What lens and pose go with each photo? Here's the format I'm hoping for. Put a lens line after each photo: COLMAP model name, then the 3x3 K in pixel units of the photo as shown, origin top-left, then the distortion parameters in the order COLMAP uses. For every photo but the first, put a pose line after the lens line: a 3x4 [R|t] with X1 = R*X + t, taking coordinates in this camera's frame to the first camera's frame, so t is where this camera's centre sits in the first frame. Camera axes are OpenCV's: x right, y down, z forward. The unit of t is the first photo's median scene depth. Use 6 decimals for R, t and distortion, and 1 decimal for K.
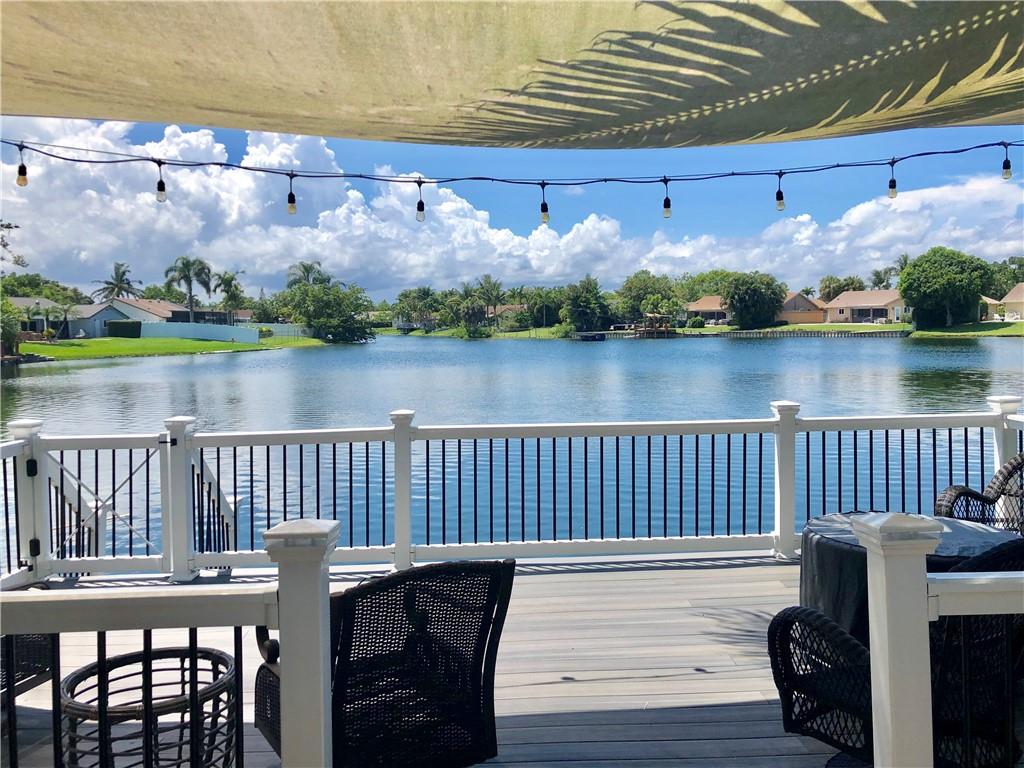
lens RADIAL K [[836.7, 0, 502.0], [0, 836.7, 383.7], [0, 0, 1]] dist [0.031963, -0.013679]
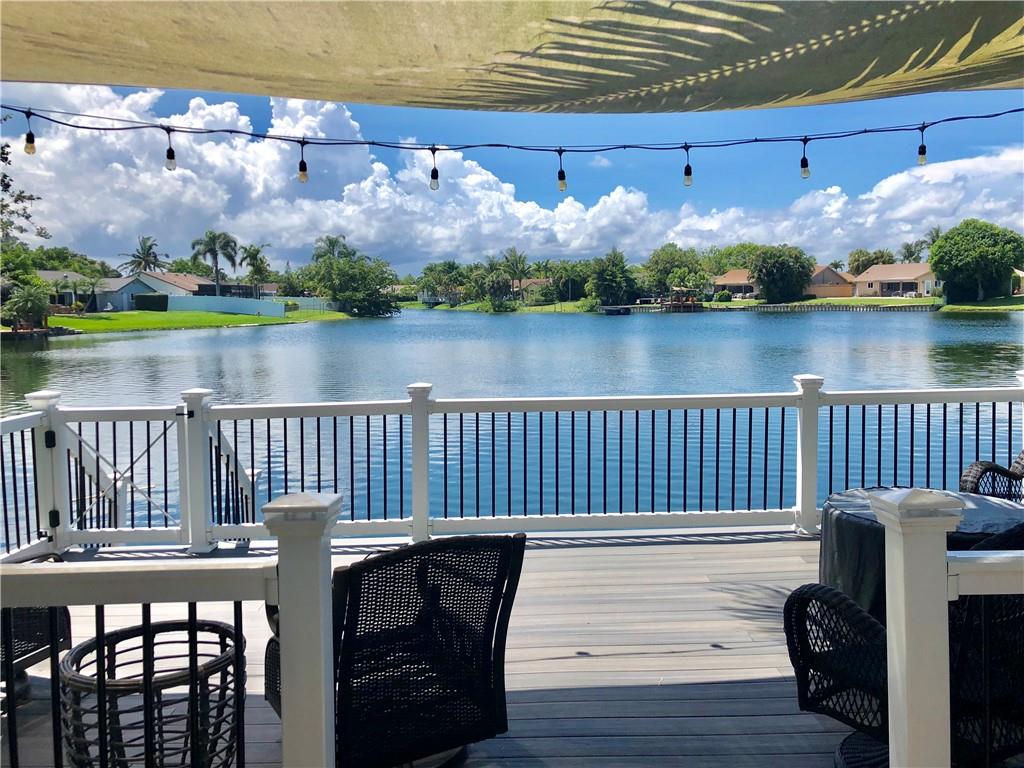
lens RADIAL K [[836.4, 0, 512.0], [0, 836.4, 384.0], [0, 0, 1]] dist [0.028929, -0.010422]
pose [[0.999827, 0.002502, -0.018418, 0.008631], [-0.001925, 0.999509, 0.031279, 0.001521], [0.018487, -0.031238, 0.999341, 0.012318]]
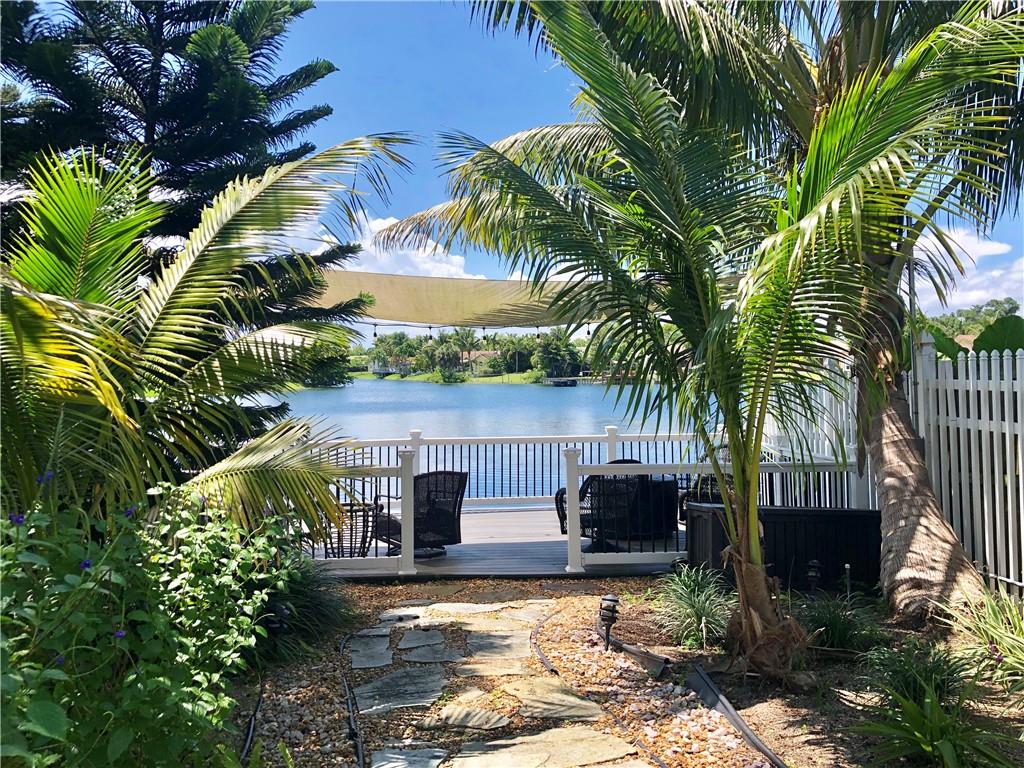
lens RADIAL K [[836.4, 0, 512.0], [0, 836.4, 384.0], [0, 0, 1]] dist [0.028929, -0.010422]
pose [[0.999071, 0.005641, 0.042716, 0.004473], [-0.003374, 0.998591, -0.052965, 0.030616], [-0.042955, 0.052771, 0.997682, -0.745755]]
